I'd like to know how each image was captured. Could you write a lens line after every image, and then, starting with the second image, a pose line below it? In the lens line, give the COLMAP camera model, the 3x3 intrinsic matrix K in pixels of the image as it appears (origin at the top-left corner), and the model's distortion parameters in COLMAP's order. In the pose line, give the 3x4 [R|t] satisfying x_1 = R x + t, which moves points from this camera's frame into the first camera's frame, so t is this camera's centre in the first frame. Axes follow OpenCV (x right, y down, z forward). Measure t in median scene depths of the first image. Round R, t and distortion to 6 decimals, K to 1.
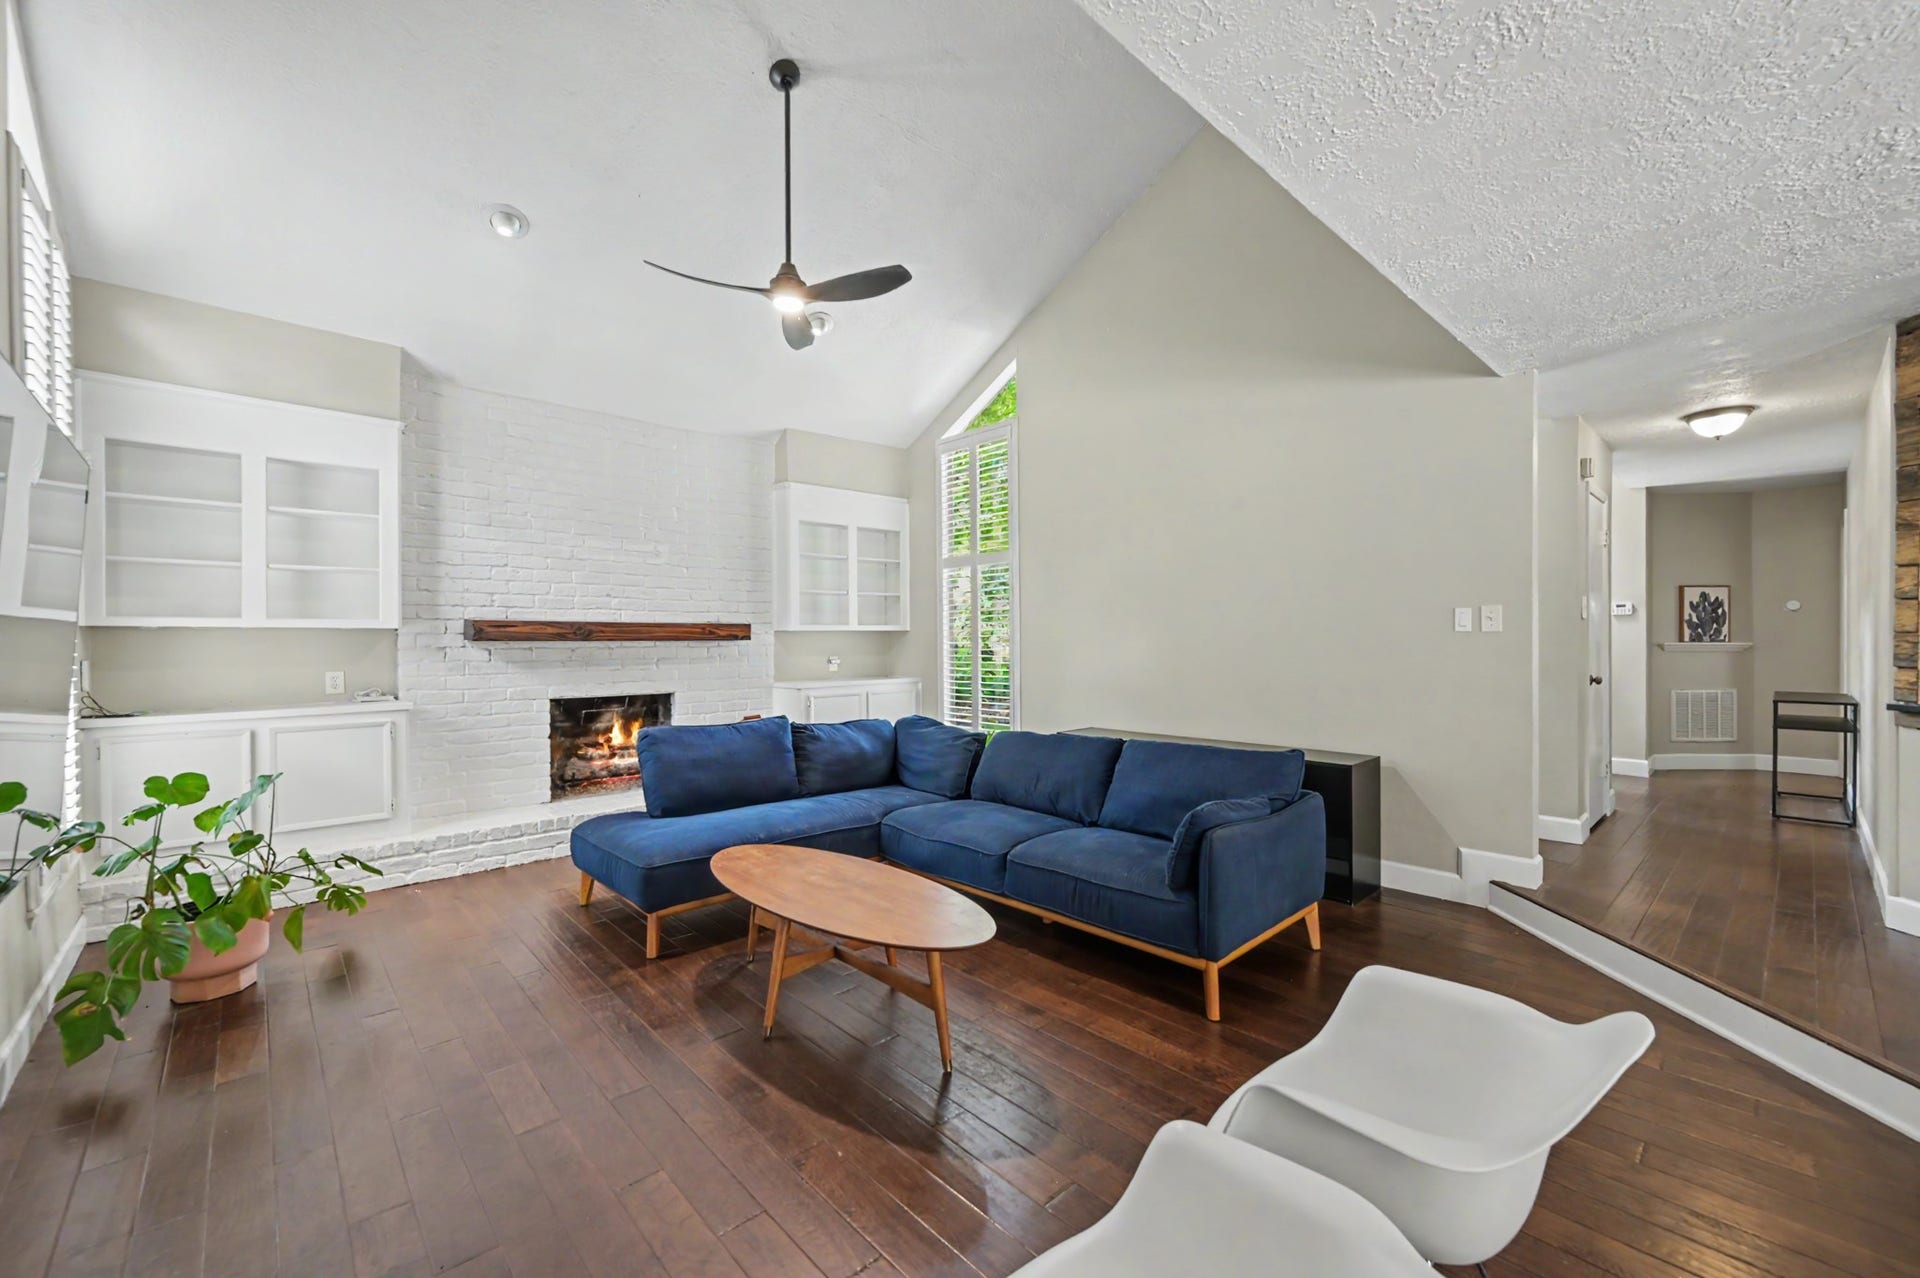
lens RADIAL K [[787.1, 0, 963.6], [0, 787.1, 638.5], [0, 0, 1]] dist [0.001389, 0.000887]
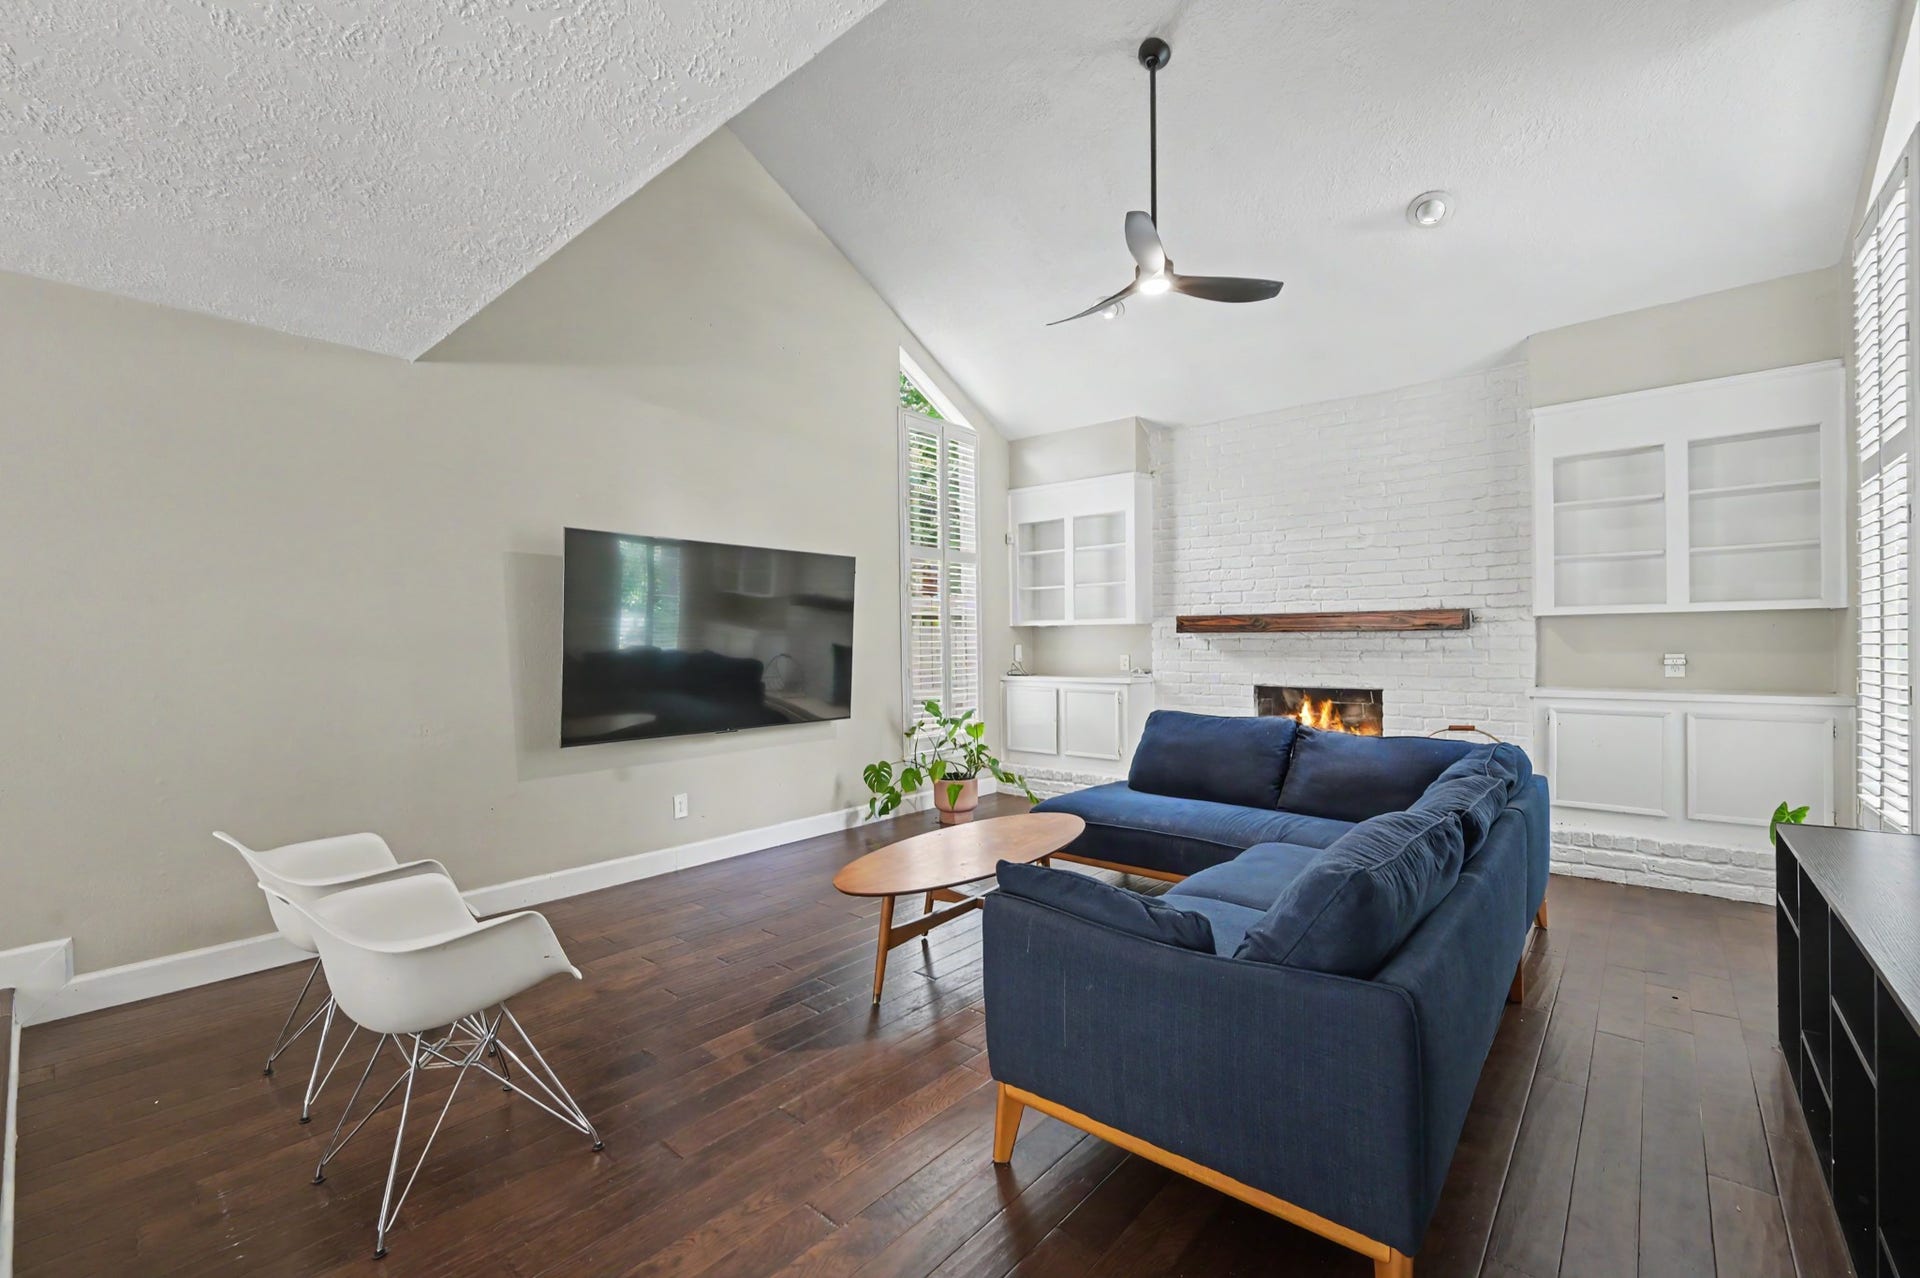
lens RADIAL K [[787.1, 0, 944.0], [0, 787.1, 633.1], [0, 0, 1]] dist [0.001389, 0.000887]
pose [[0.105397, -0.003730, -0.994423, 0.548157], [0.009157, 0.999954, -0.002780, 0.003454], [0.994388, -0.008813, 0.105426, 0.481089]]
